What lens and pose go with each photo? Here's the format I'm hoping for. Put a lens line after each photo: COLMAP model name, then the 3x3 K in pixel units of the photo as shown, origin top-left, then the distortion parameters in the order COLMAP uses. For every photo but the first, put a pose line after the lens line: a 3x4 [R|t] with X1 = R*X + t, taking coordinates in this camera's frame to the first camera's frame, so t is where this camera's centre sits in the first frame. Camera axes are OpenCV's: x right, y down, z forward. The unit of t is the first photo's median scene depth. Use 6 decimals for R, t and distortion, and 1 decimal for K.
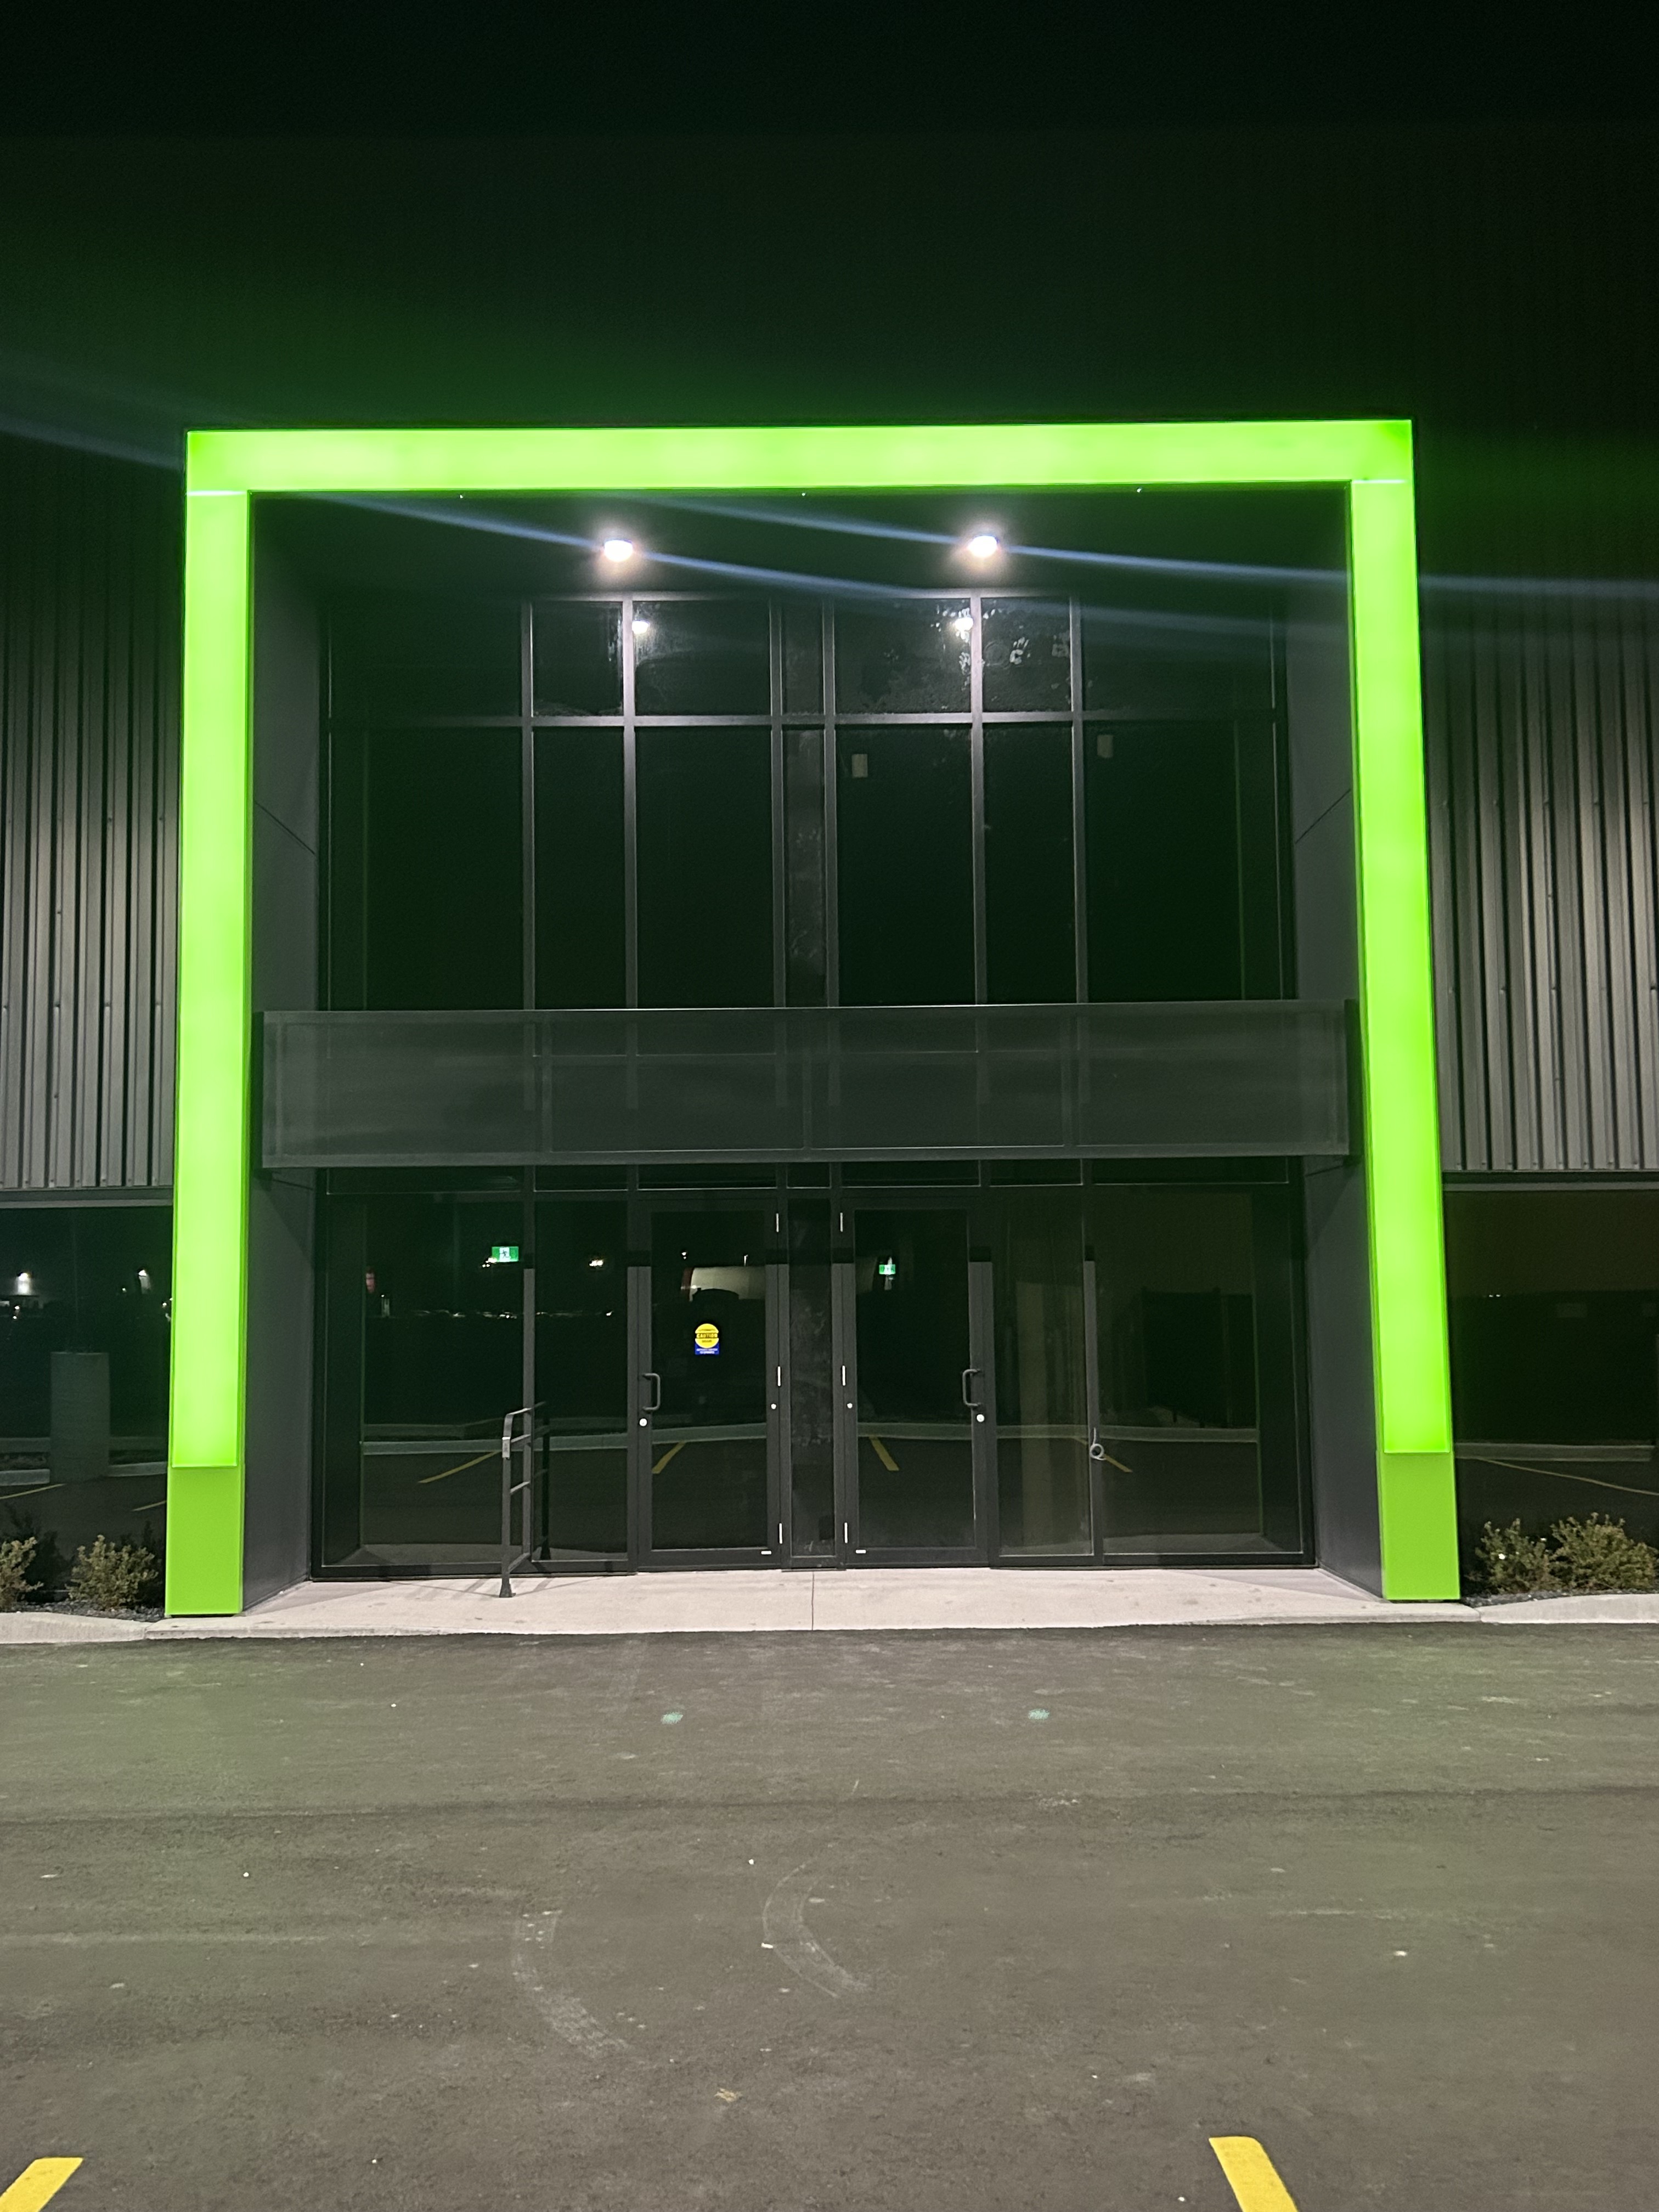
lens RADIAL K [[2149.8, 0, 829.5], [0, 2149.8, 1106.0], [0, 0, 1]] dist [0.096683, -0.008221]
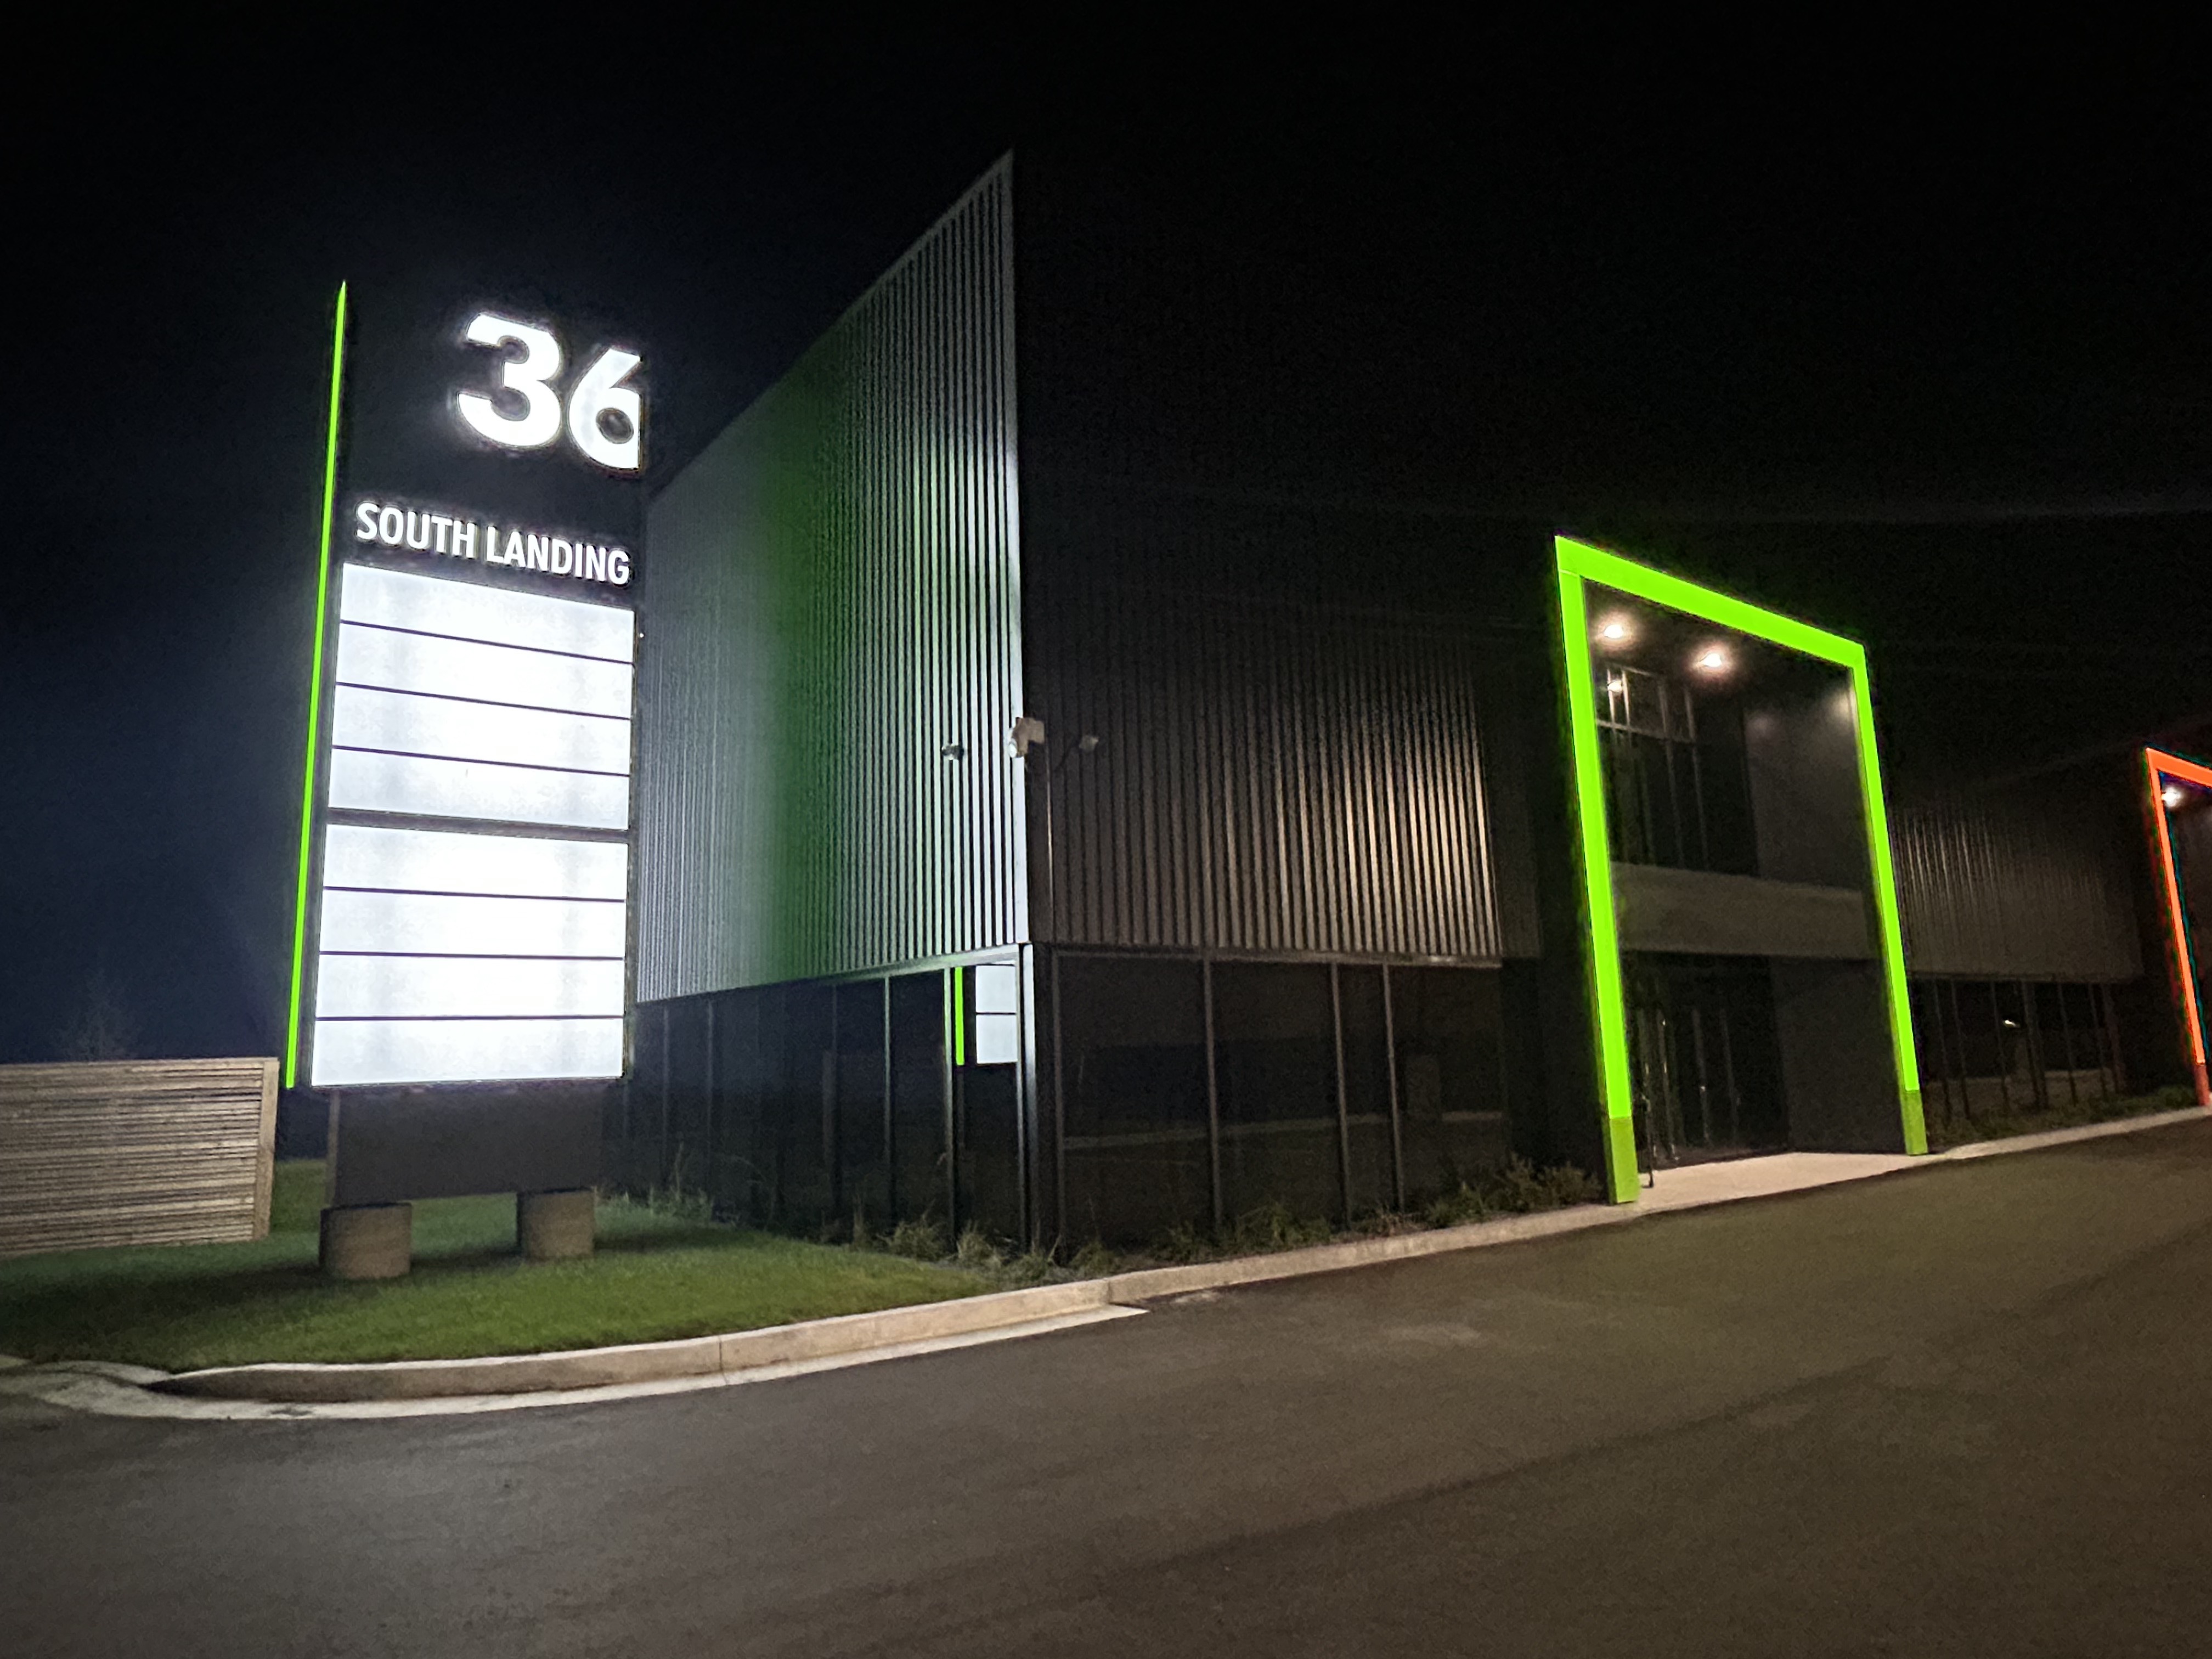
lens RADIAL K [[1372.0, 0, 1105.8], [0, 1372.0, 824.3], [0, 0, 1]] dist [-0.002272, -0.001418]
pose [[0.784880, 0.091255, 0.612891, -1.257033], [-0.035808, 0.994123, -0.102161, 0.056468], [-0.618612, 0.058238, 0.783535, 0.361517]]
